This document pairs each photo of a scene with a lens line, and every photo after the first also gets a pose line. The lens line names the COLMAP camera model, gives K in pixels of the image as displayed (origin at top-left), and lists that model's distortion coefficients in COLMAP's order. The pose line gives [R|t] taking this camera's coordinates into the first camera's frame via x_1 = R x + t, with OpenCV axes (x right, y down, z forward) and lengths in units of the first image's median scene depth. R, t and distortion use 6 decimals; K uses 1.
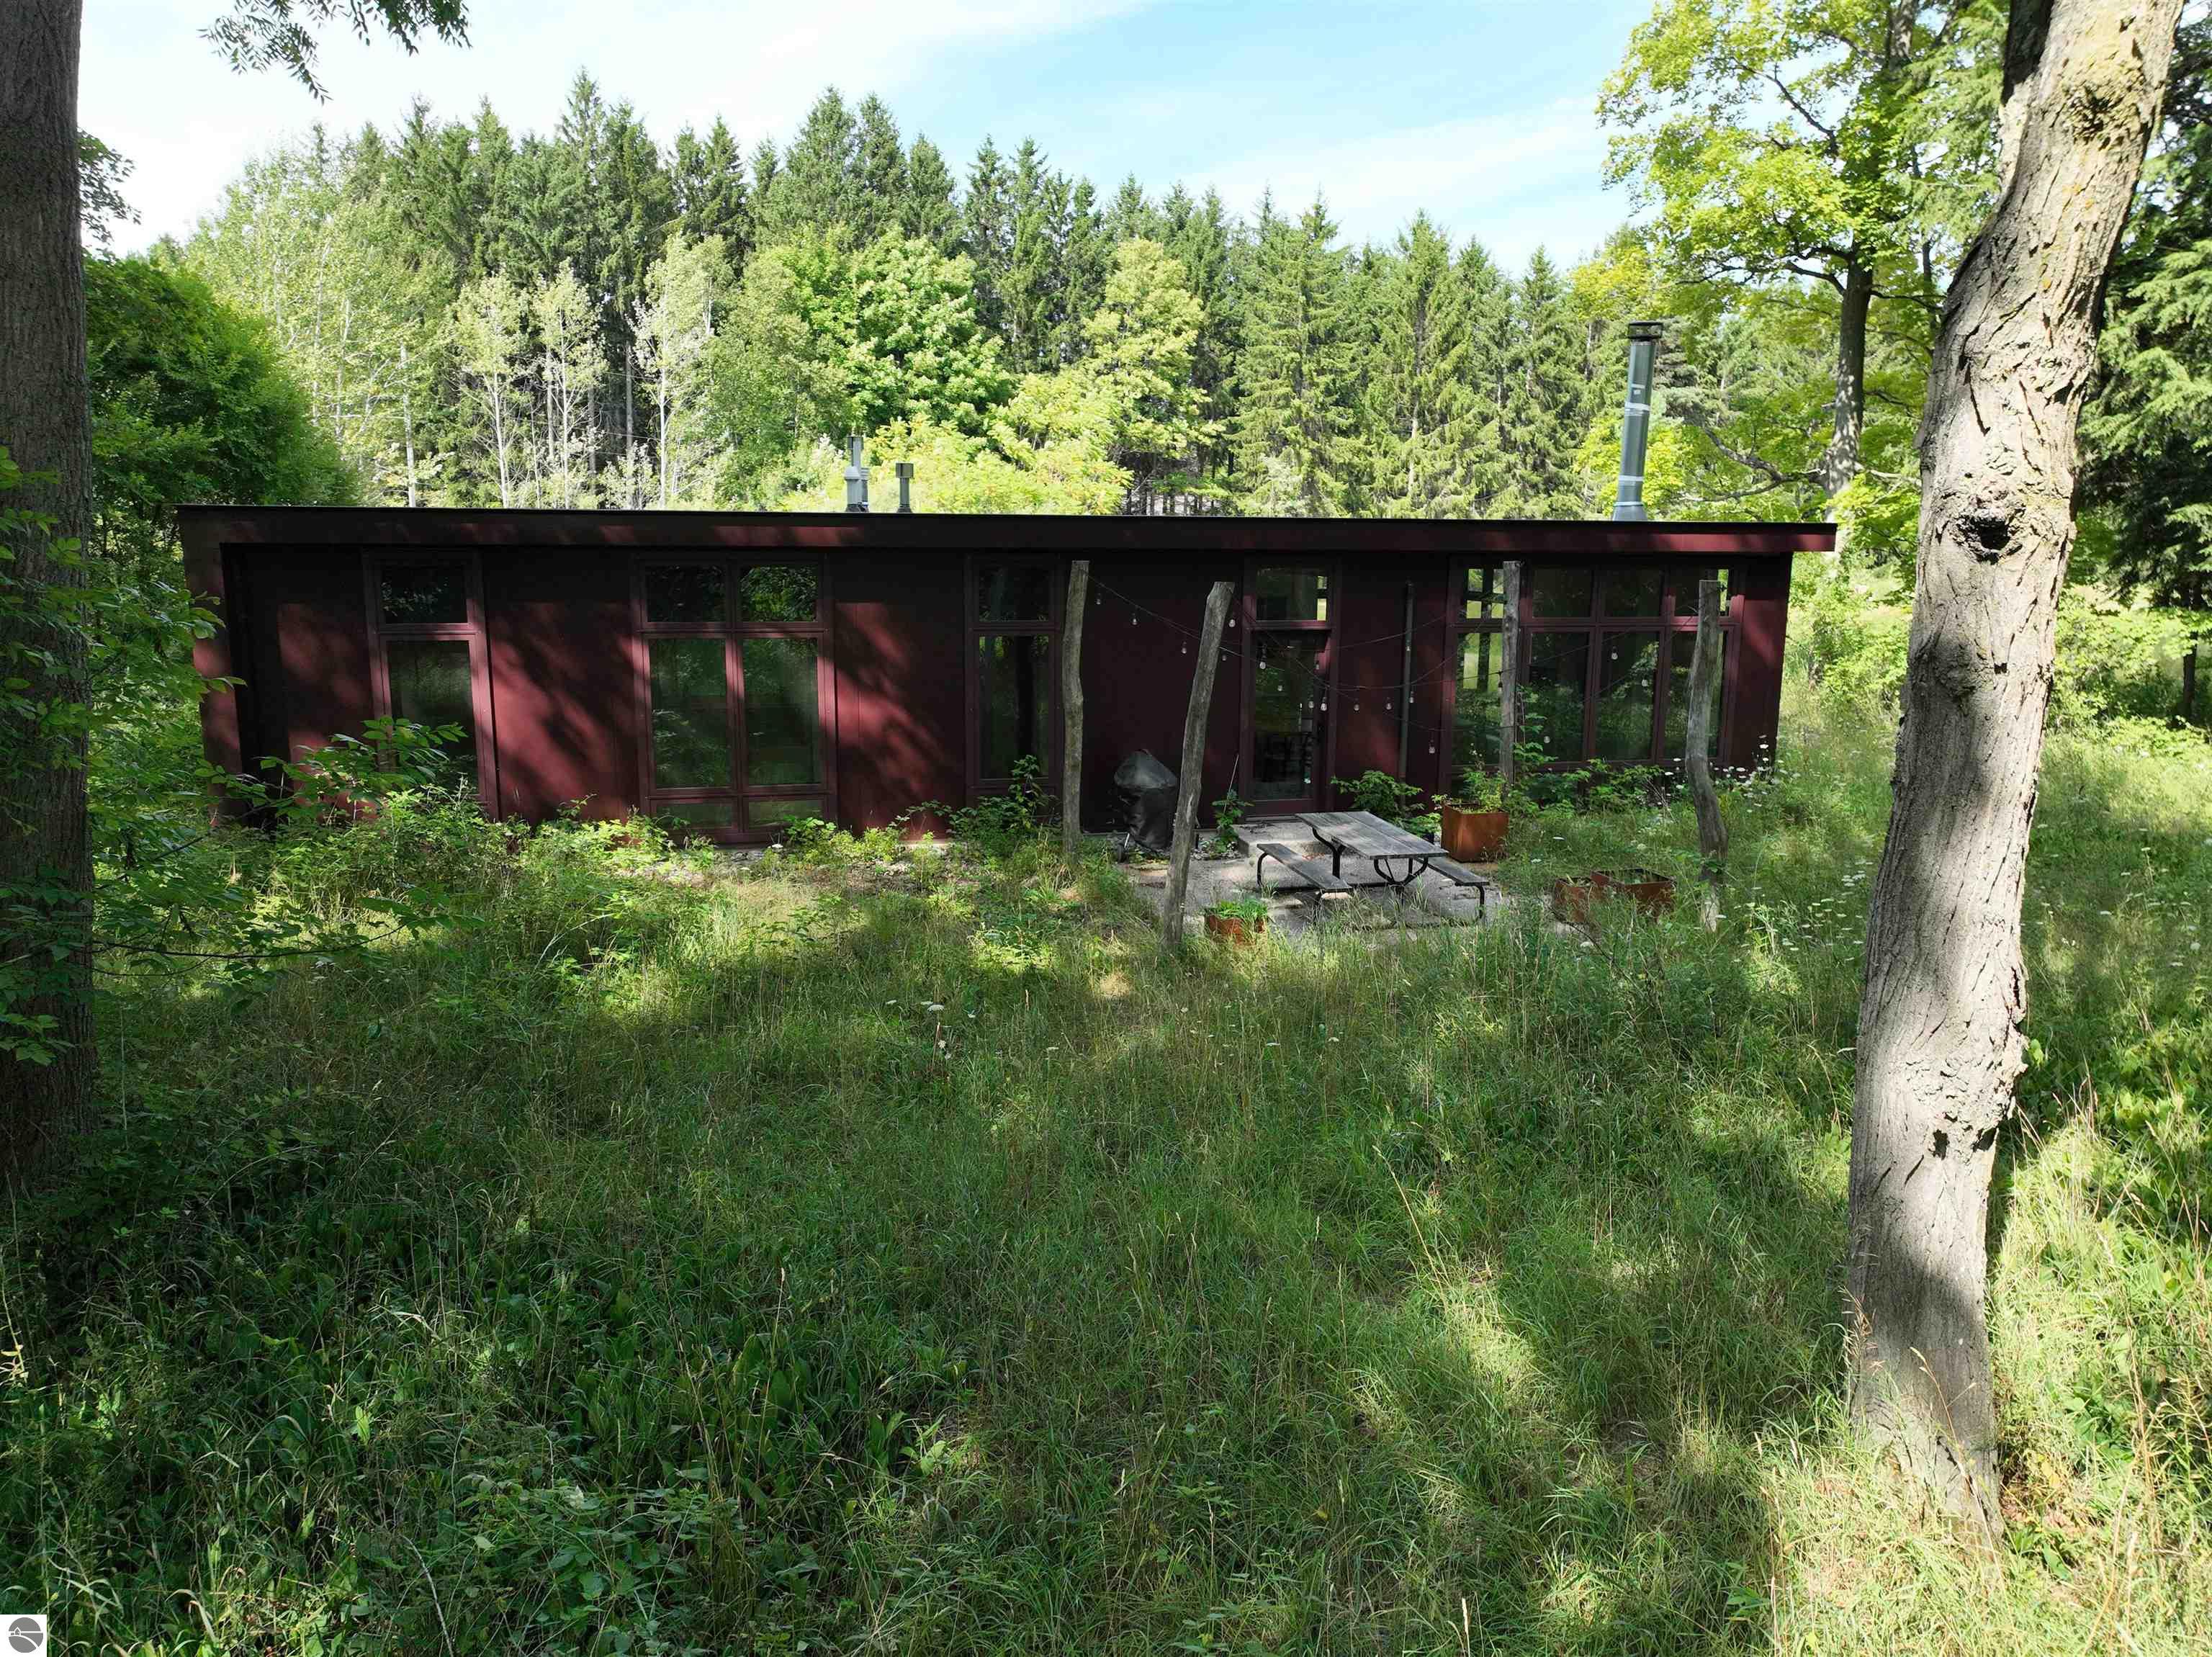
lens RADIAL K [[1569.8, 0, 1106.0], [0, 1569.8, 828.5], [0, 0, 1]] dist [-0.059329, 0.045758]
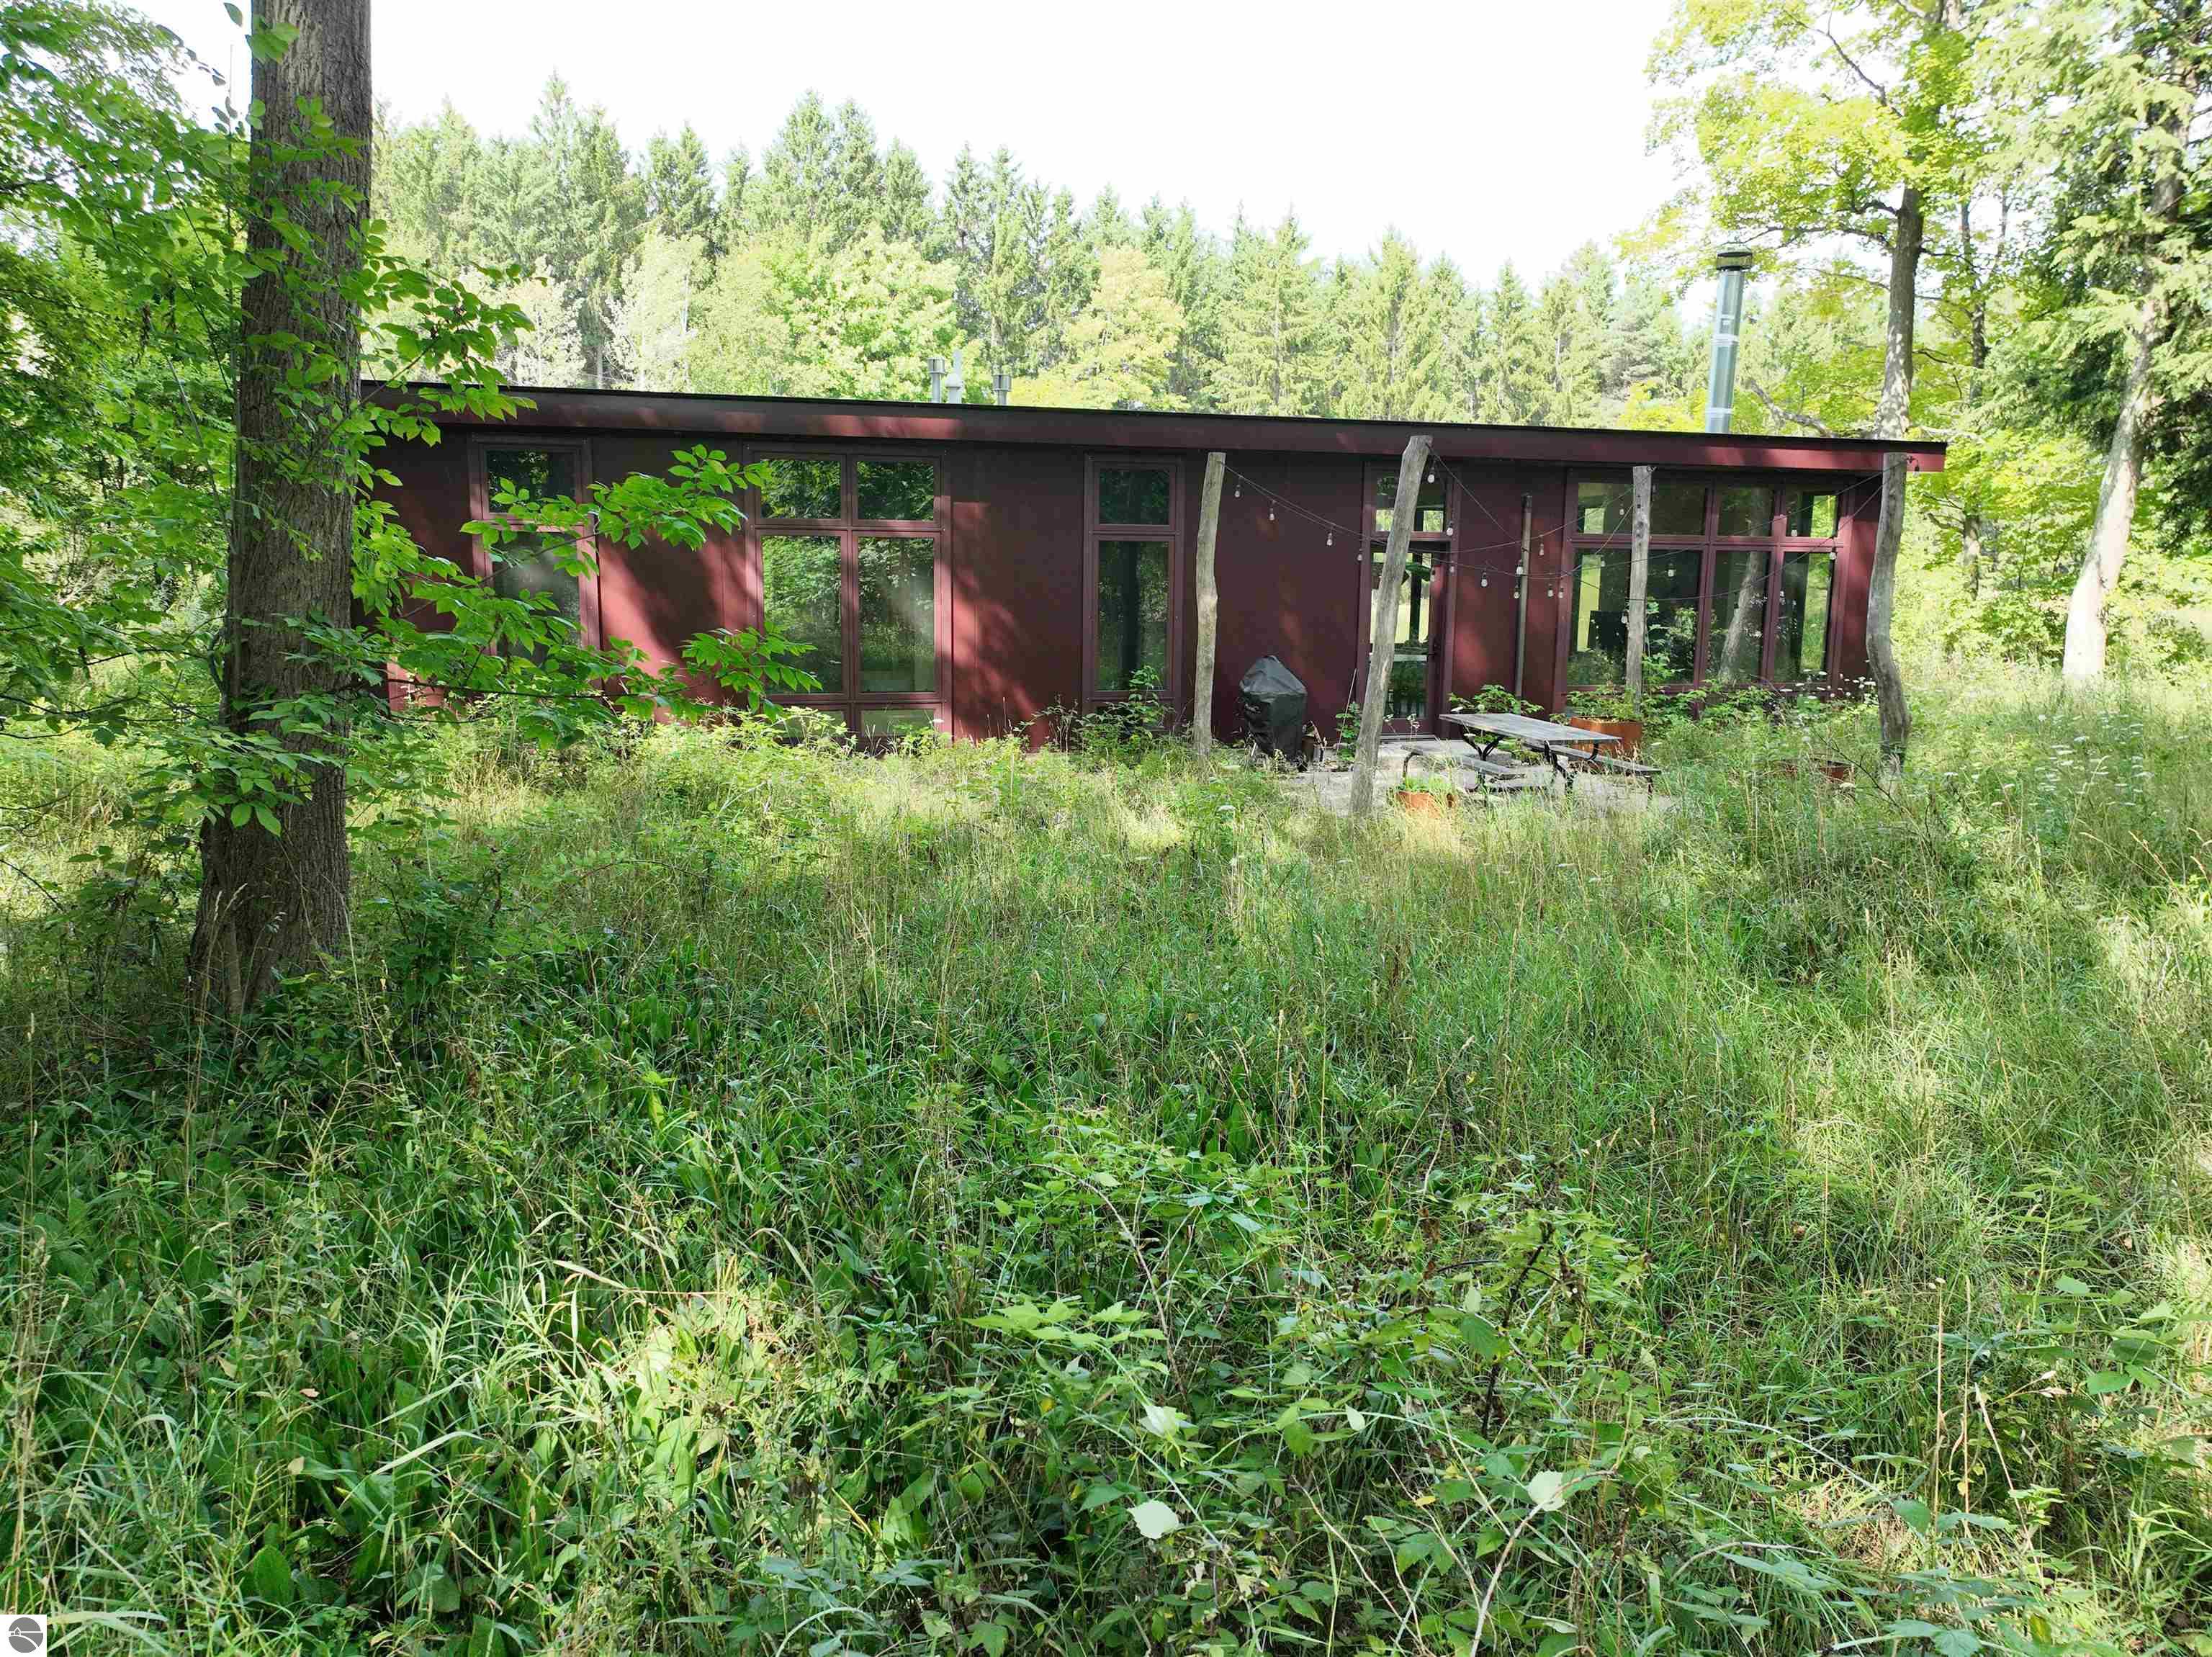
lens RADIAL K [[1551.5, 0, 1106.0], [0, 1551.5, 828.5], [0, 0, 1]] dist [-0.047910, 0.048009]
pose [[0.999257, -0.000238, 0.038552, -0.024446], [0.000929, 0.999839, -0.017924, 0.015709], [-0.038541, 0.017947, 0.999096, 0.010782]]
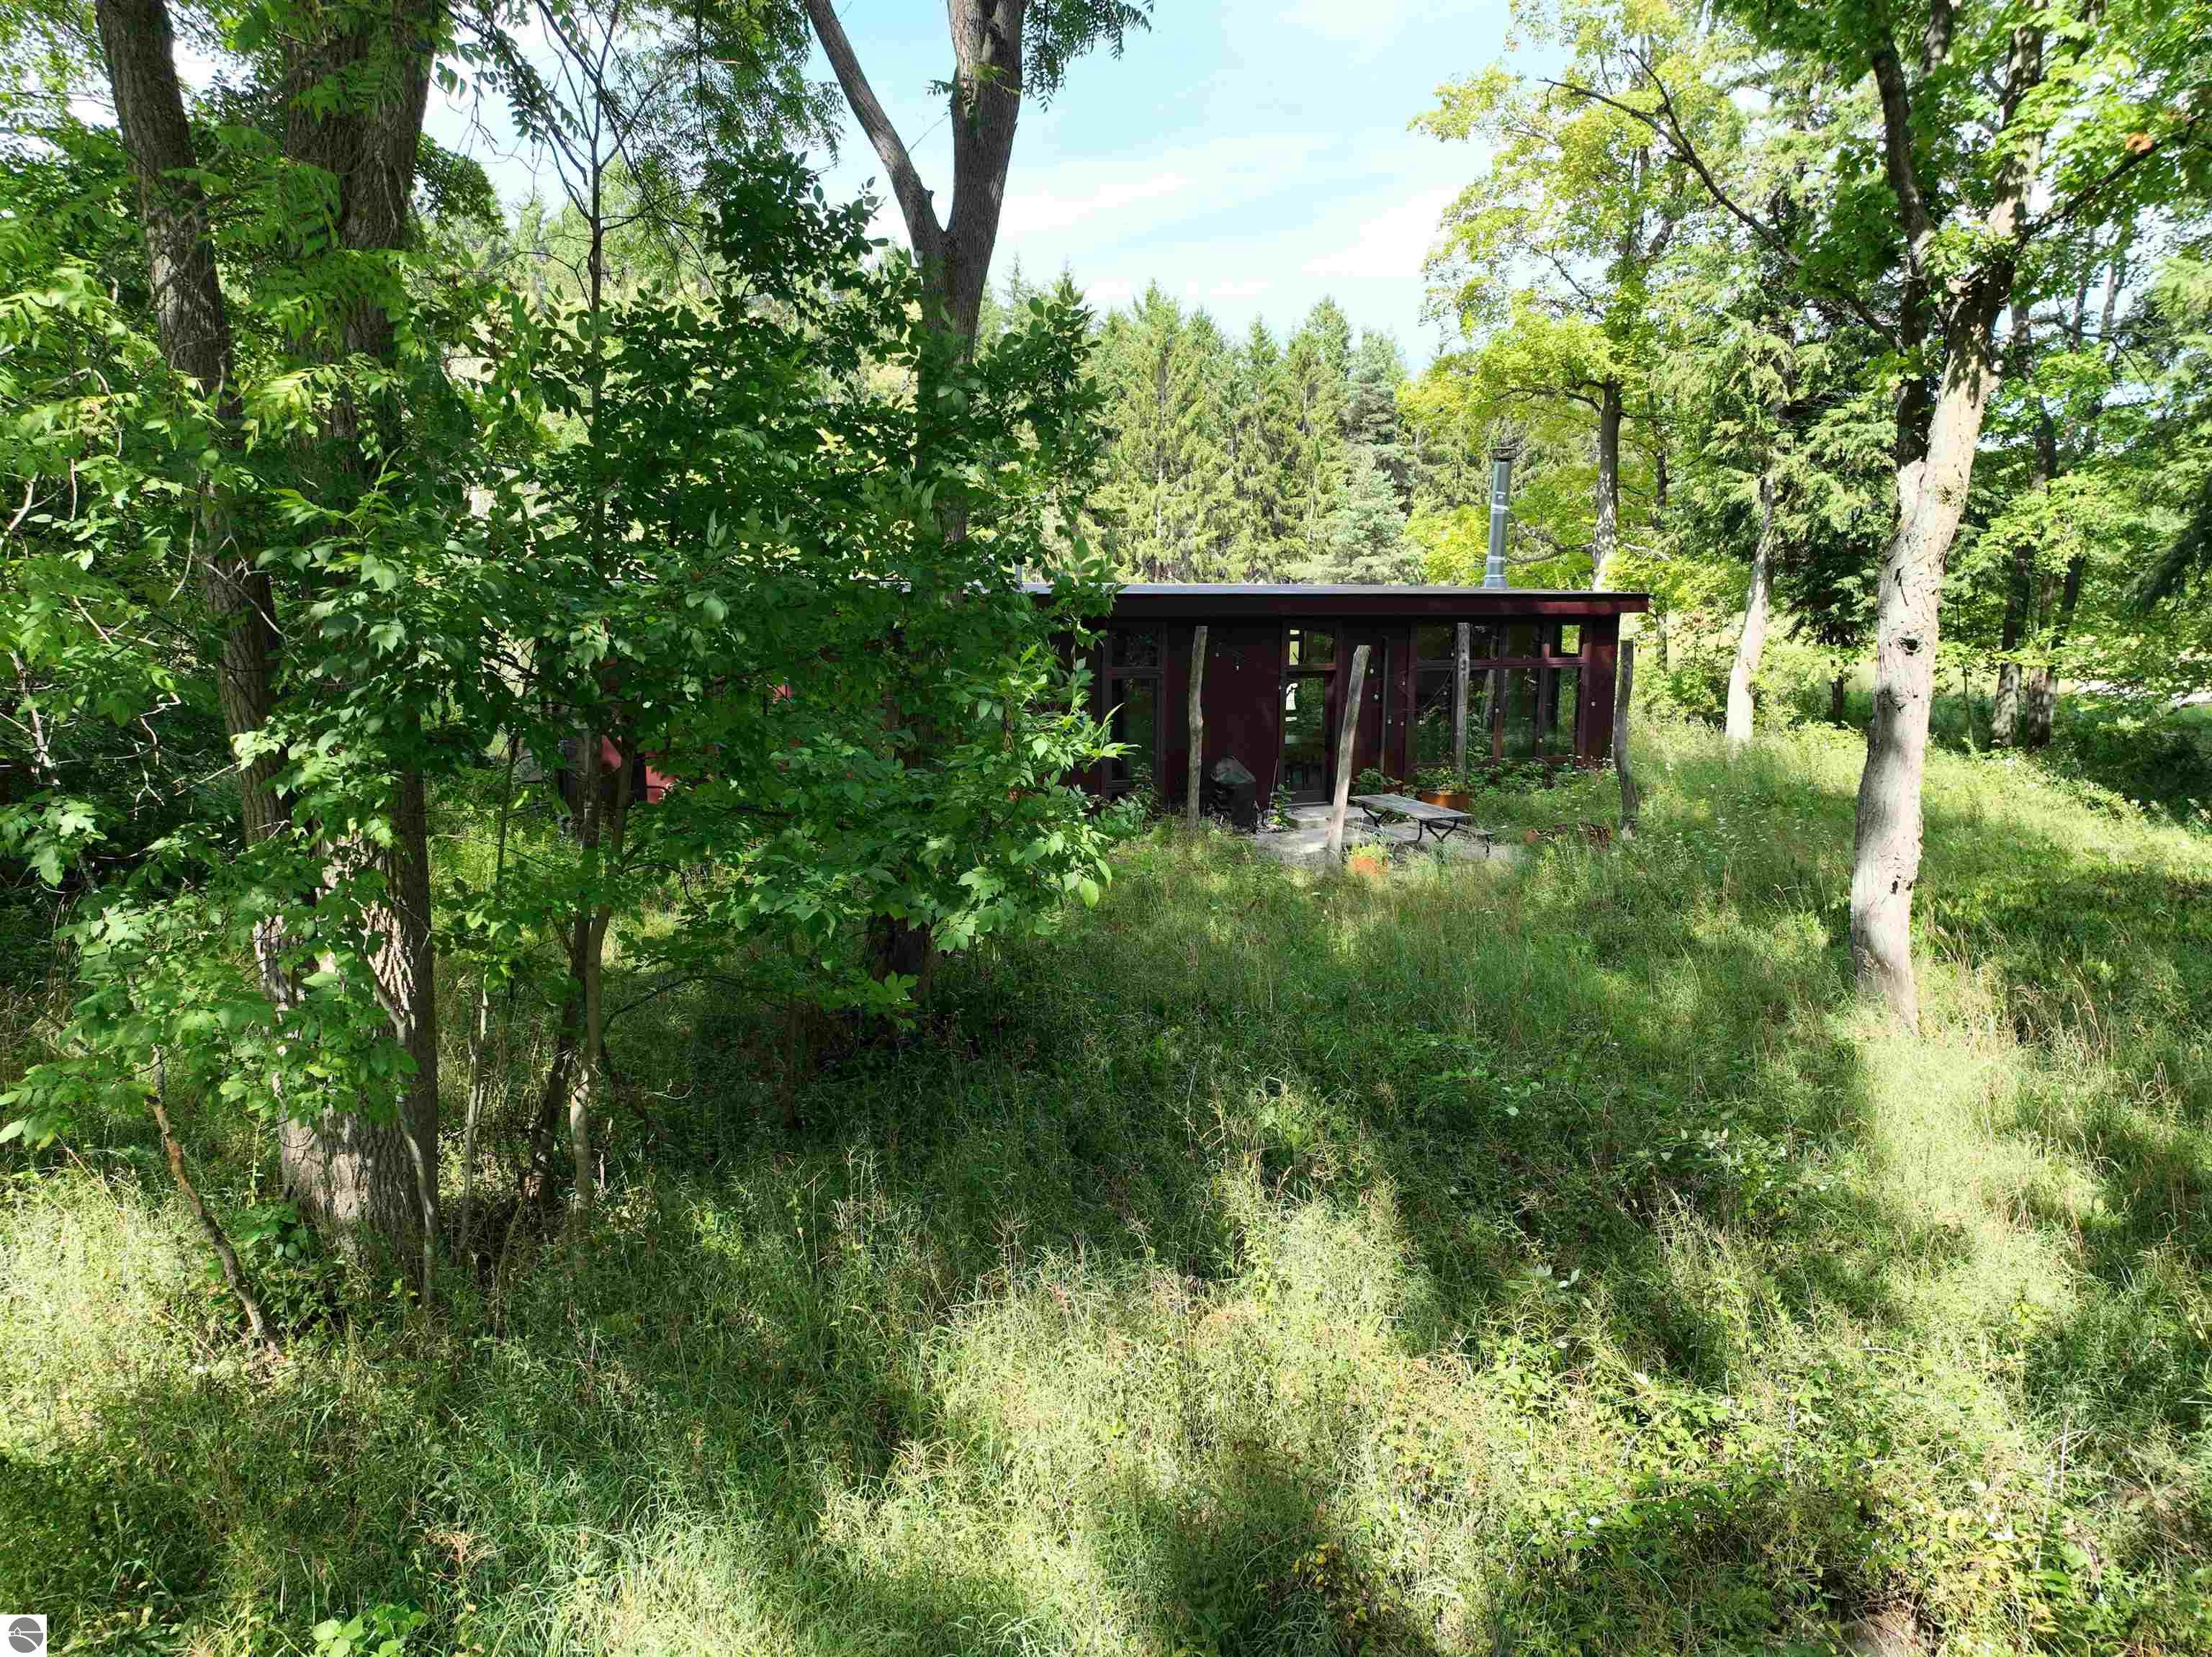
lens RADIAL K [[1569.8, 0, 1106.0], [0, 1569.8, 828.5], [0, 0, 1]] dist [-0.059329, 0.045758]
pose [[0.977108, -0.030547, 0.210540, -0.084427], [0.033805, 0.999358, -0.011892, 0.006533], [-0.210042, 0.018737, 0.977513, -0.081250]]
